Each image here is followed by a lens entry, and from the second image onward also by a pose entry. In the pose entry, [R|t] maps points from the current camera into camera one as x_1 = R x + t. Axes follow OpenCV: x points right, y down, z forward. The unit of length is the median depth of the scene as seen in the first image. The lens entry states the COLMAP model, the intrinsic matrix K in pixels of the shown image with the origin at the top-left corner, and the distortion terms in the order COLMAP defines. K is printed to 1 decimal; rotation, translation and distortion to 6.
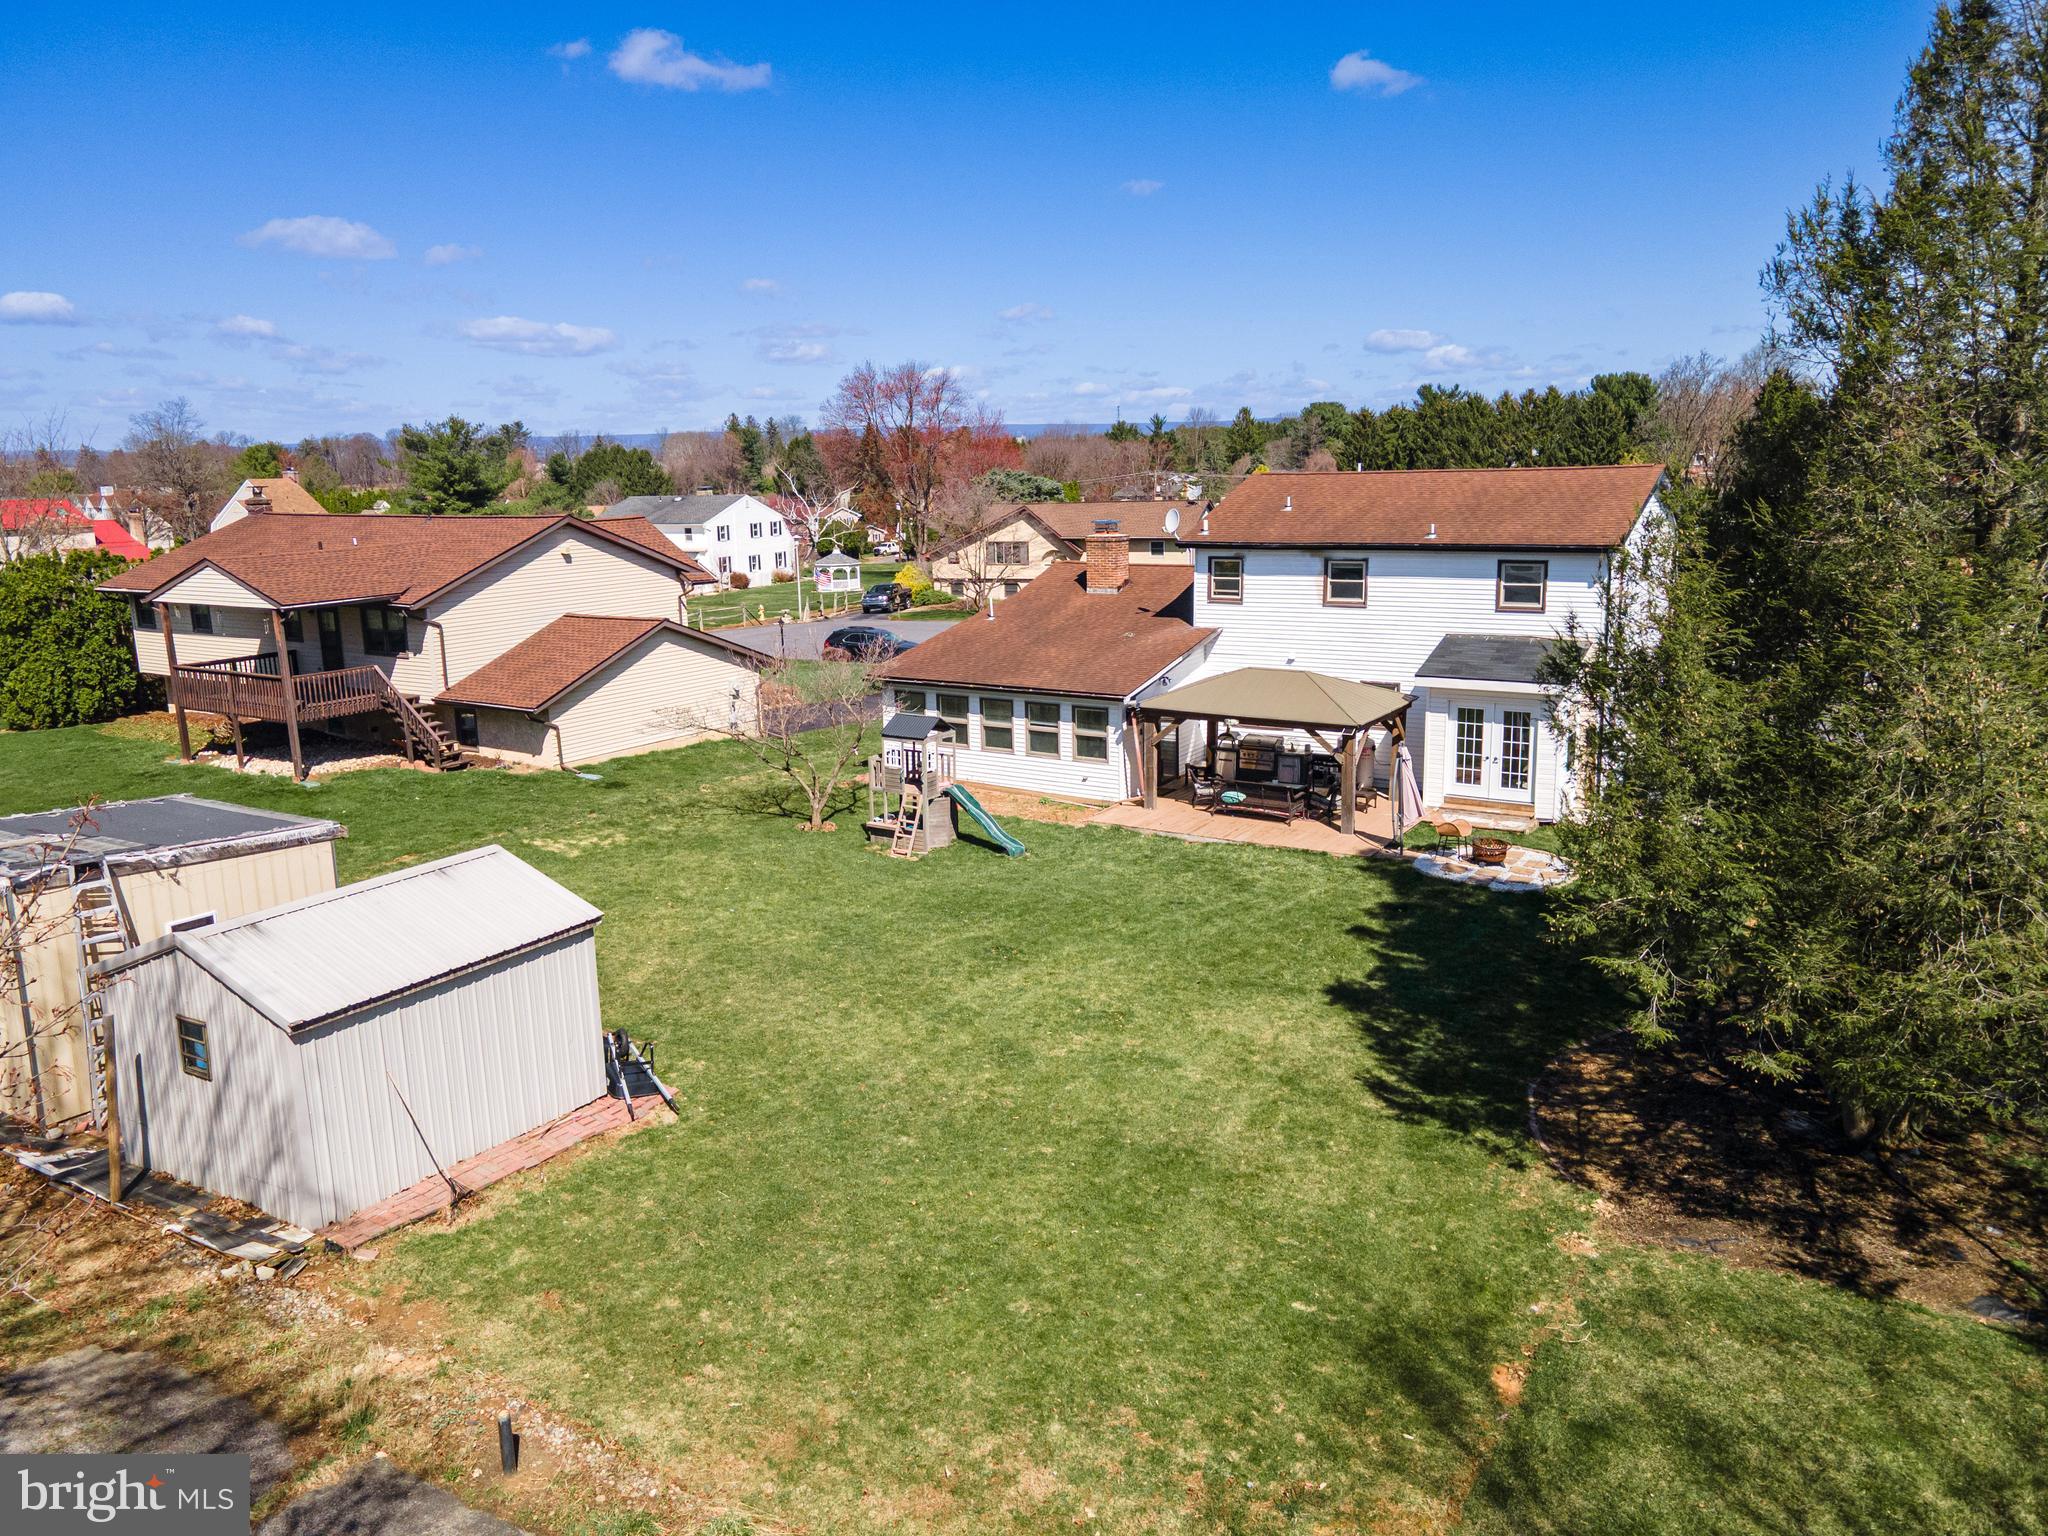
lens RADIAL K [[1490.2, 0, 1009.9], [0, 1490.2, 775.2], [0, 0, 1]] dist [0.021205, 0.042501]
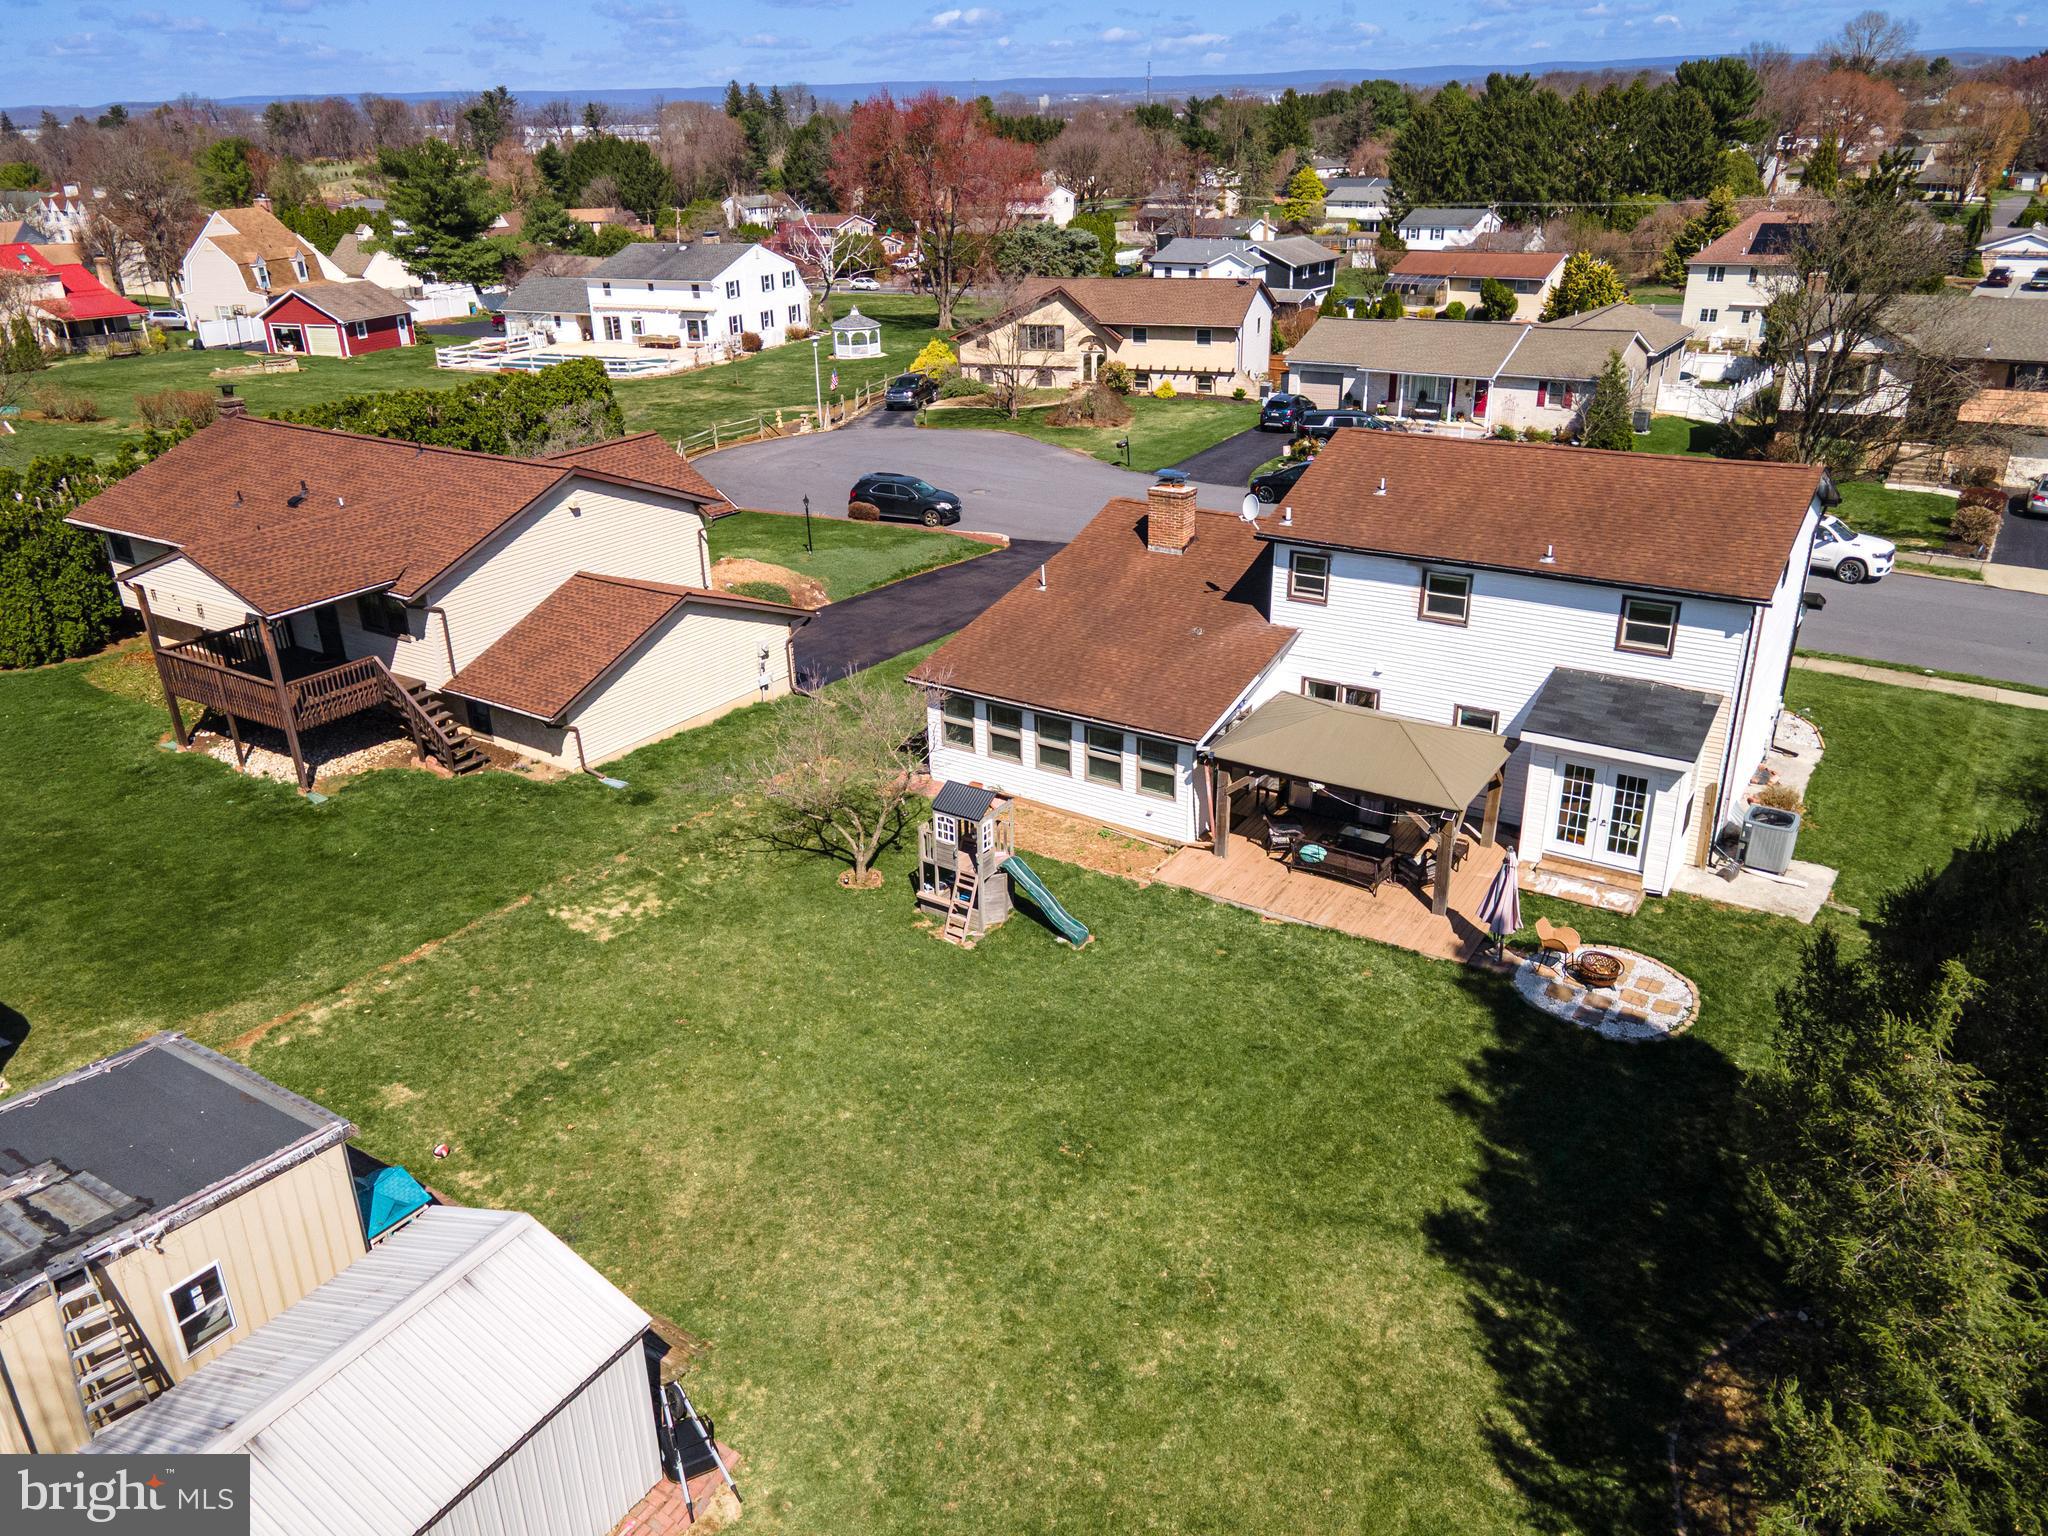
lens RADIAL K [[1490.2, 0, 1009.0], [0, 1490.2, 773.6], [0, 0, 1]] dist [0.021205, 0.042501]
pose [[0.999916, 0.005436, -0.011791, -0.025562], [-0.002941, 0.979347, 0.202166, -0.206528], [0.012646, -0.202114, 0.979280, 0.097894]]
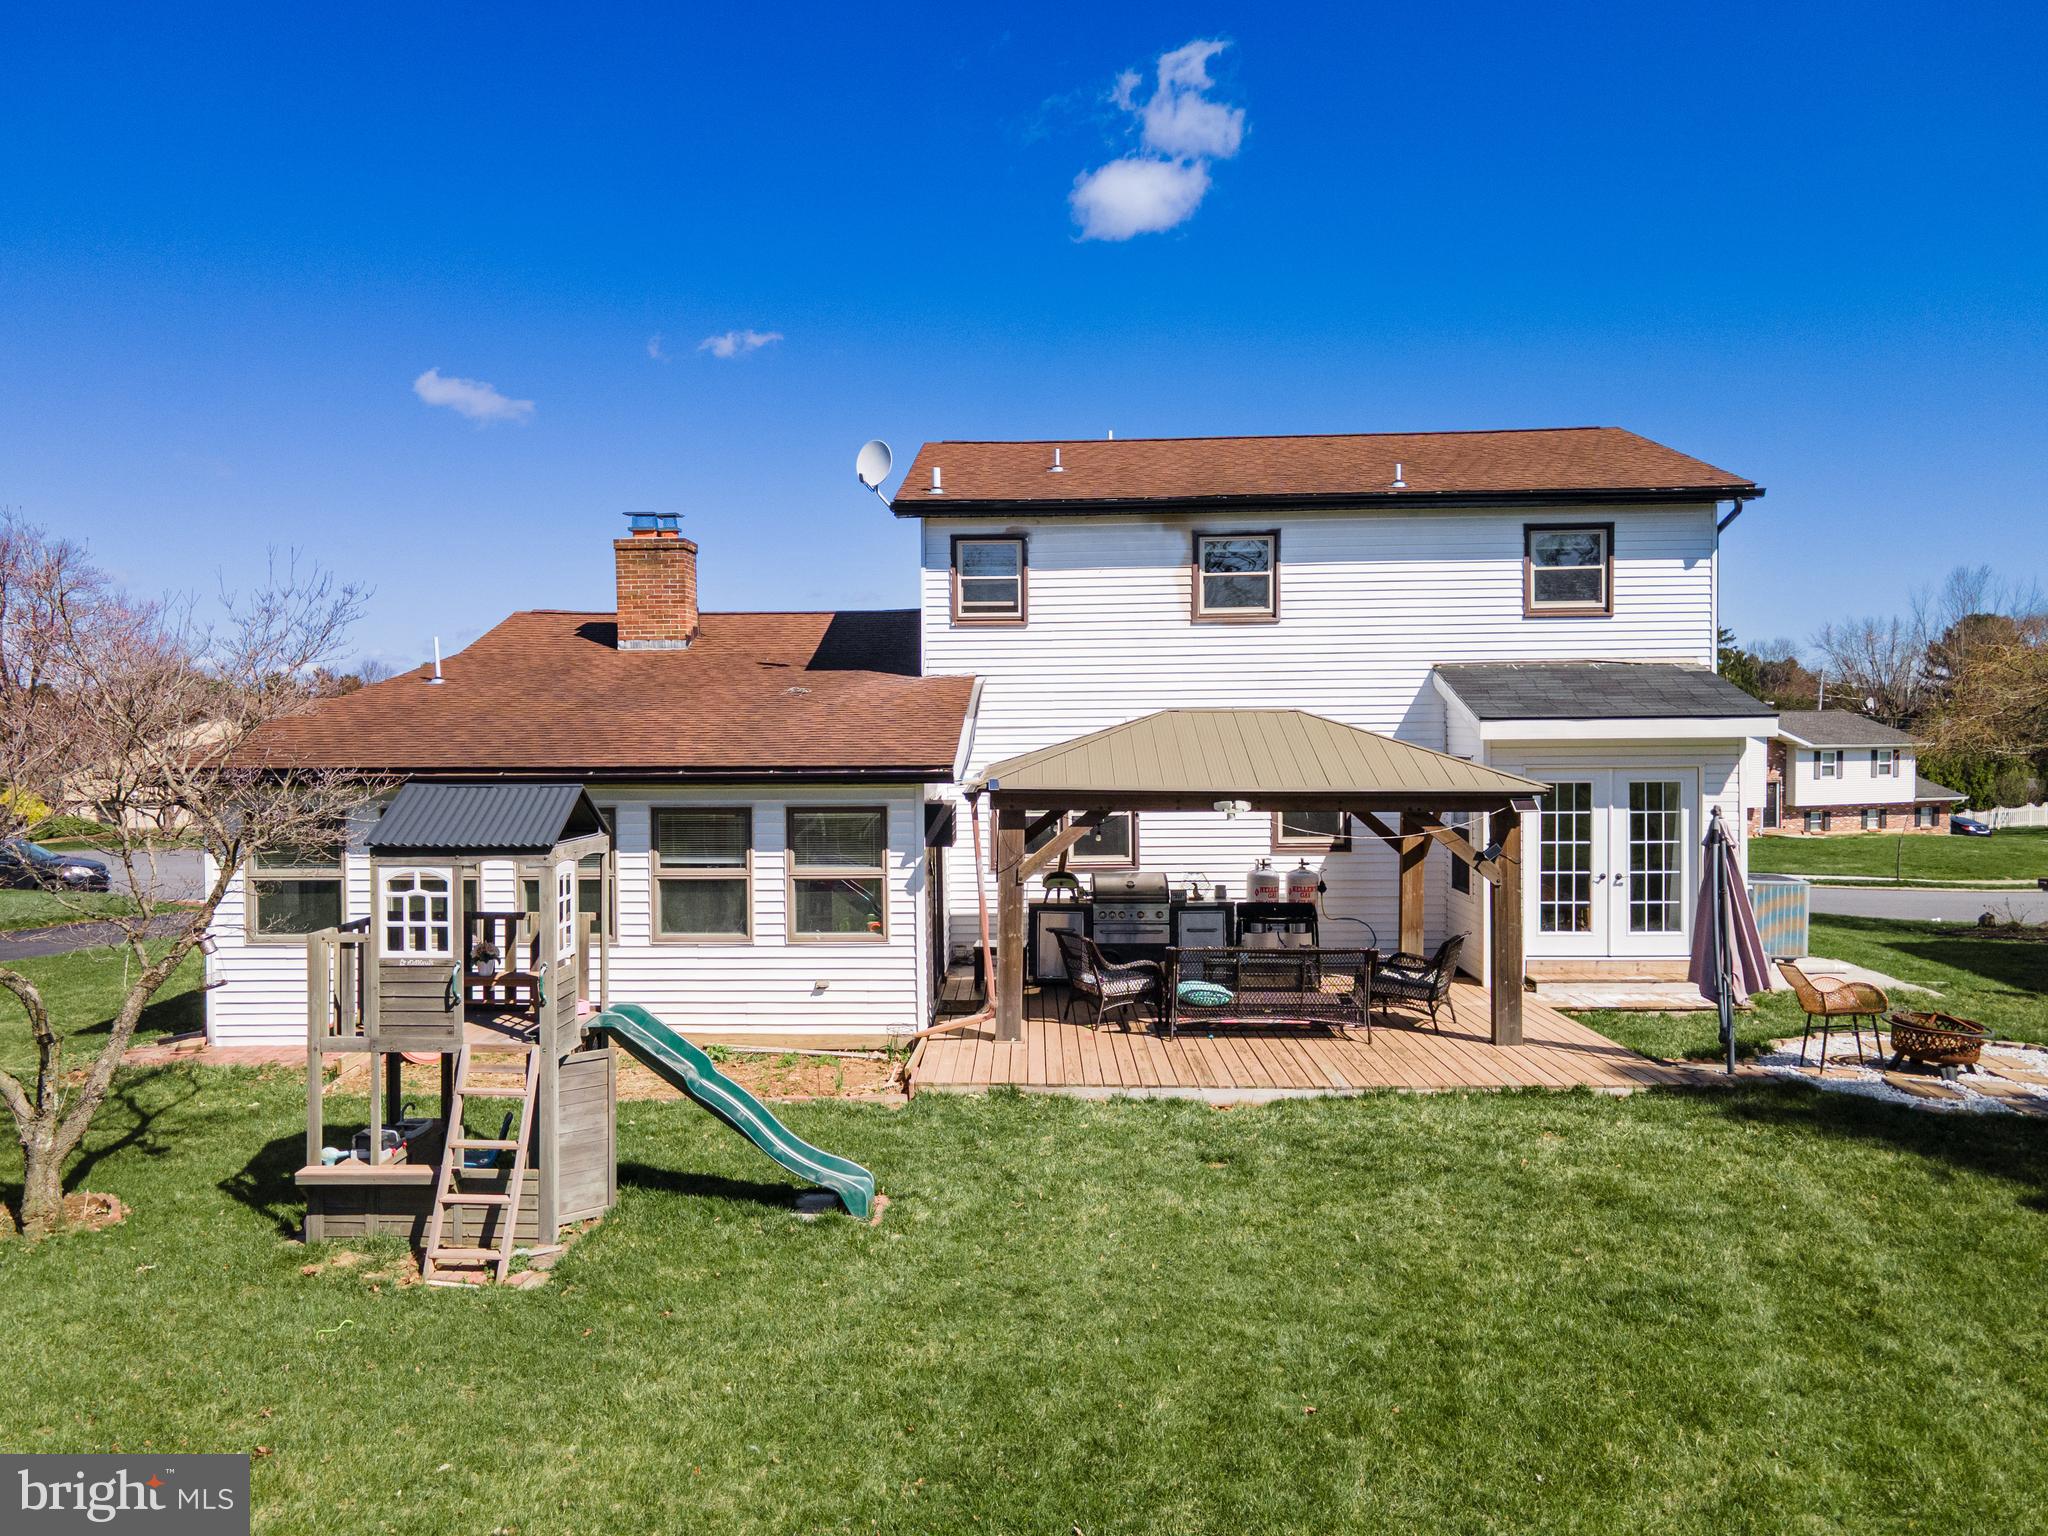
lens RADIAL K [[1490.2, 0, 1006.9], [0, 1490.2, 774.2], [0, 0, 1]] dist [0.021205, 0.042501]
pose [[0.857361, -0.002277, 0.514710, -0.115060], [0.097475, 0.982613, -0.158019, 0.014372], [-0.505401, 0.185651, 0.842676, 0.612873]]
